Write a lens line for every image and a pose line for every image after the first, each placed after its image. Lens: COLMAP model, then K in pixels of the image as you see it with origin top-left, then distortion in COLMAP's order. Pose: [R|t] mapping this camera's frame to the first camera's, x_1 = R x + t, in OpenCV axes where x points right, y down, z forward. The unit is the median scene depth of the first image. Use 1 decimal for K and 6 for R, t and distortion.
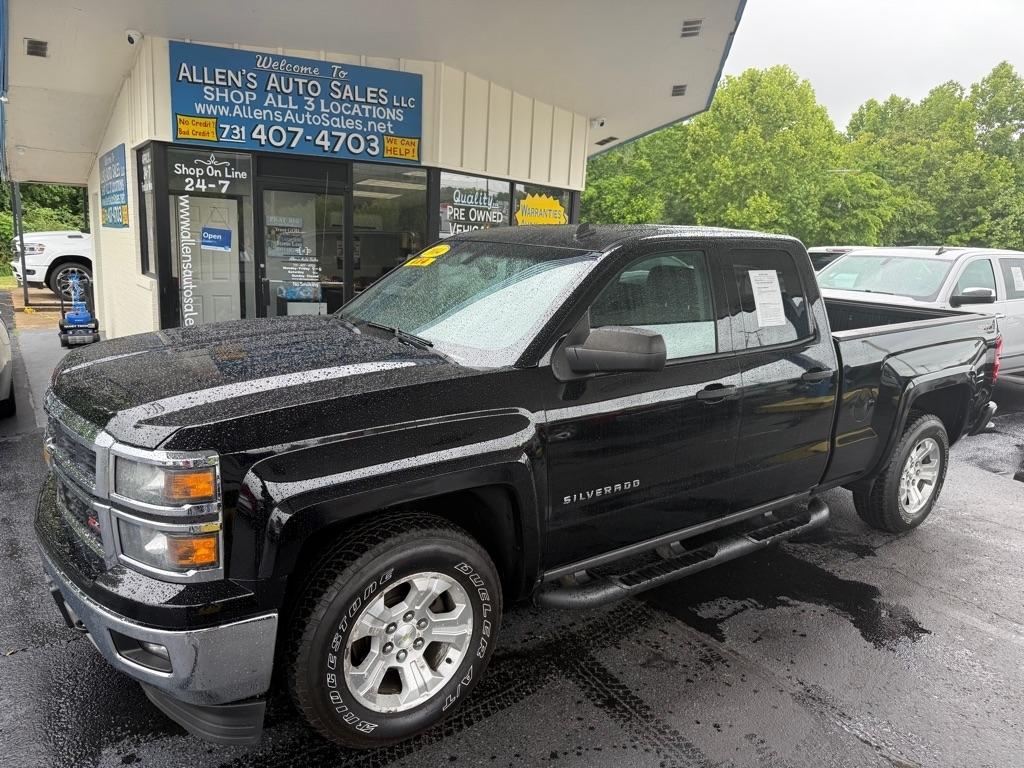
lens RADIAL K [[828.1, 0, 512.0], [0, 828.1, 384.0], [0, 0, 1]] dist [0.031698, -0.056414]
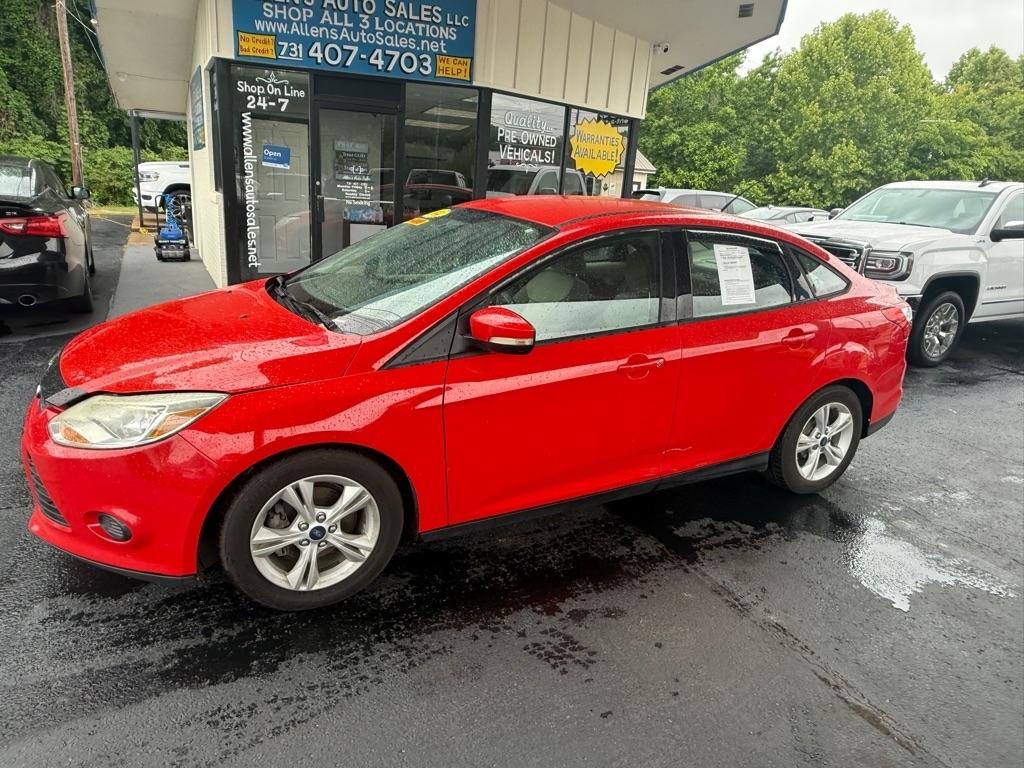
lens RADIAL K [[749.8, 0, 493.5], [0, 749.8, 398.8], [0, 0, 1]] dist [0.001236, -0.007332]
pose [[0.988585, 0.059301, -0.138502, 0.067558], [-0.046047, 0.994217, 0.097014, 0.026917], [0.143454, -0.089529, 0.985599, 0.071594]]
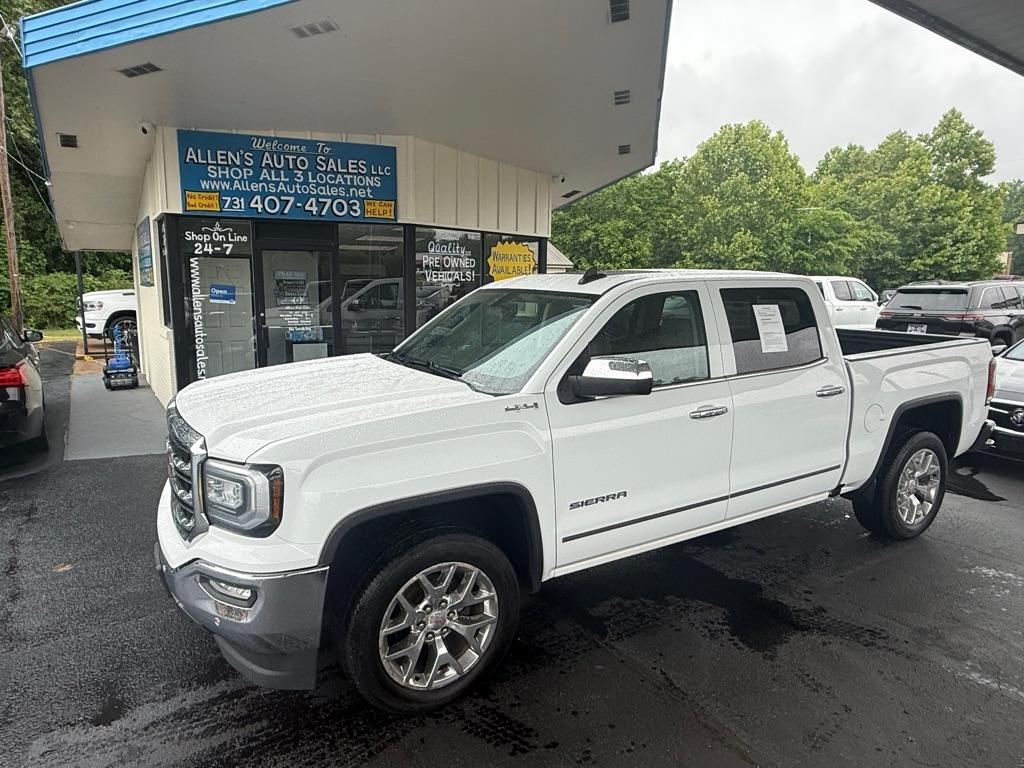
lens RADIAL K [[739.6, 0, 510.3], [0, 739.6, 367.4], [0, 0, 1]] dist [-0.002450, 0.001624]
pose [[0.998445, -0.033473, -0.044582, 0.090500], [0.031082, 0.998096, -0.053281, -0.002793], [0.046281, 0.051812, 0.997584, -0.012823]]
